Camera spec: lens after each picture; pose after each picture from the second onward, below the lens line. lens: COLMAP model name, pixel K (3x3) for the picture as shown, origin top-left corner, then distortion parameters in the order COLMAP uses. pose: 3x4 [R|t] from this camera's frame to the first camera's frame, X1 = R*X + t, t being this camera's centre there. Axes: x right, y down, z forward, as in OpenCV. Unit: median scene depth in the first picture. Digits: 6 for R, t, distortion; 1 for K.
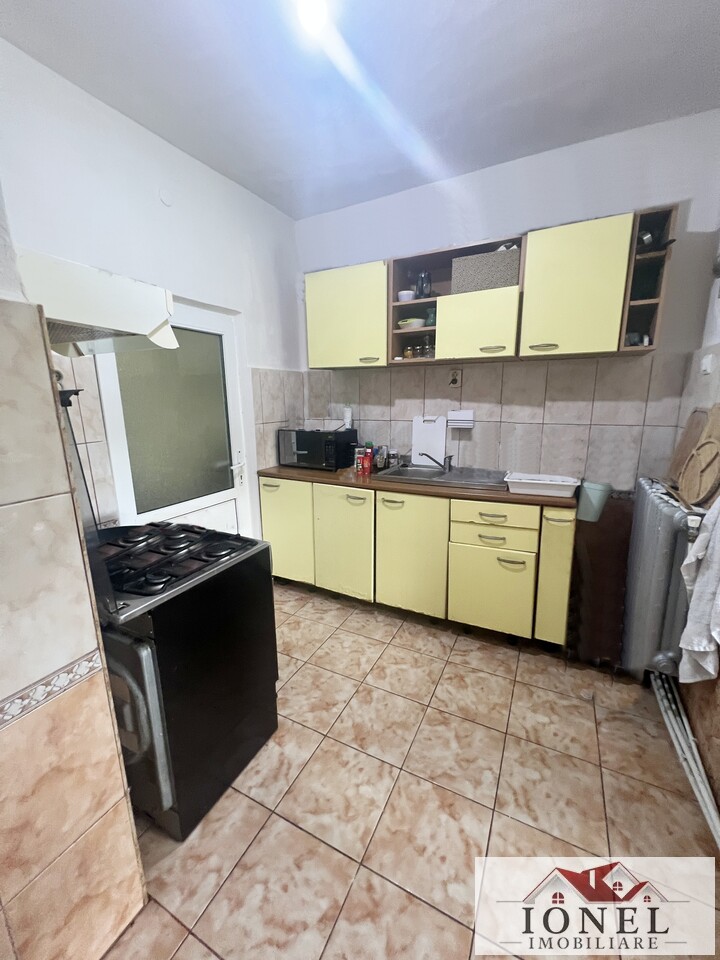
lens RADIAL K [[386.2, 0, 362.5], [0, 386.2, 479.0], [0, 0, 1]] dist [0.004039, 0.000569]
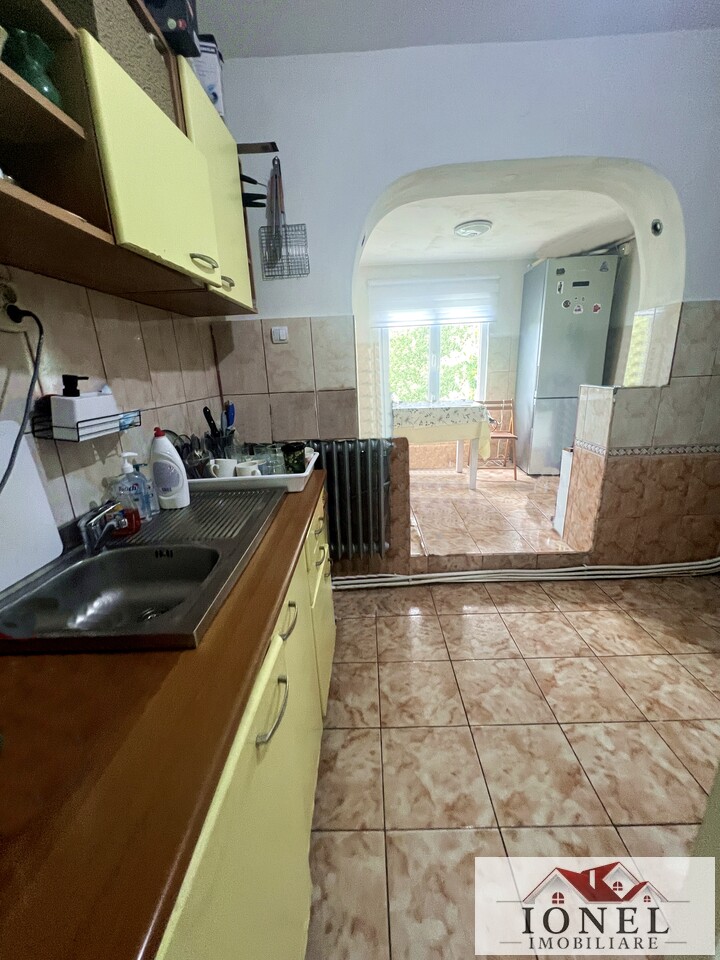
lens RADIAL K [[386.2, 0, 362.0], [0, 386.2, 480.4], [0, 0, 1]] dist [0.004039, 0.000569]
pose [[-0.449029, -0.221651, 0.865589, -0.315428], [0.227115, 0.908613, 0.350486, -0.228023], [-0.864171, 0.353967, -0.357654, 1.242276]]
